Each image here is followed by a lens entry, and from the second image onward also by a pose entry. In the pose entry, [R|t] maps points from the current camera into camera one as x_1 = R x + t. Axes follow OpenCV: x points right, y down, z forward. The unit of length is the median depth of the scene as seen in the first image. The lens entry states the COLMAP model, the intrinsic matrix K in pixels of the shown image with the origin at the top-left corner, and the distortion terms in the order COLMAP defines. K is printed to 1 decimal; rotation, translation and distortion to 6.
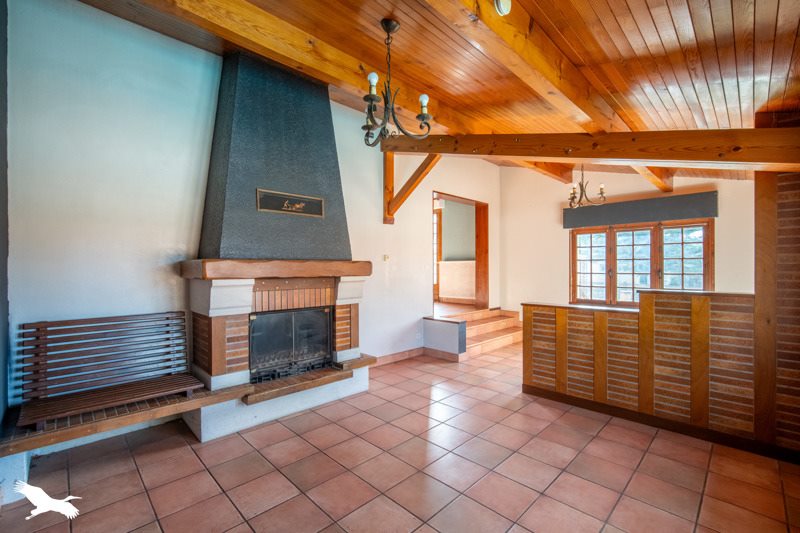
lens RADIAL K [[349.8, 0, 396.8], [0, 349.8, 267.2], [0, 0, 1]] dist [-0.004808, -0.000181]
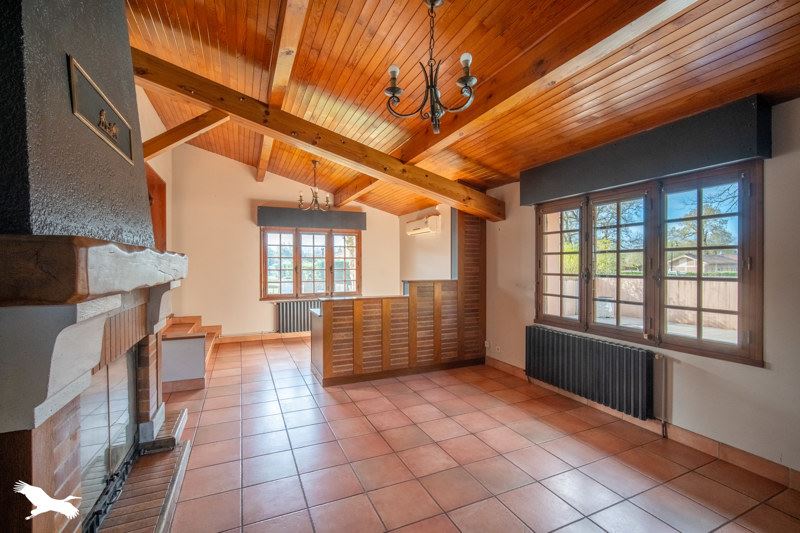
lens RADIAL K [[349.8, 0, 396.8], [0, 349.8, 267.2], [0, 0, 1]] dist [-0.004808, -0.000181]
pose [[0.352486, -0.005834, 0.935799, -0.551529], [-0.001627, 0.999975, 0.006847, 0.000850], [-0.935816, -0.003936, 0.352468, 0.470329]]
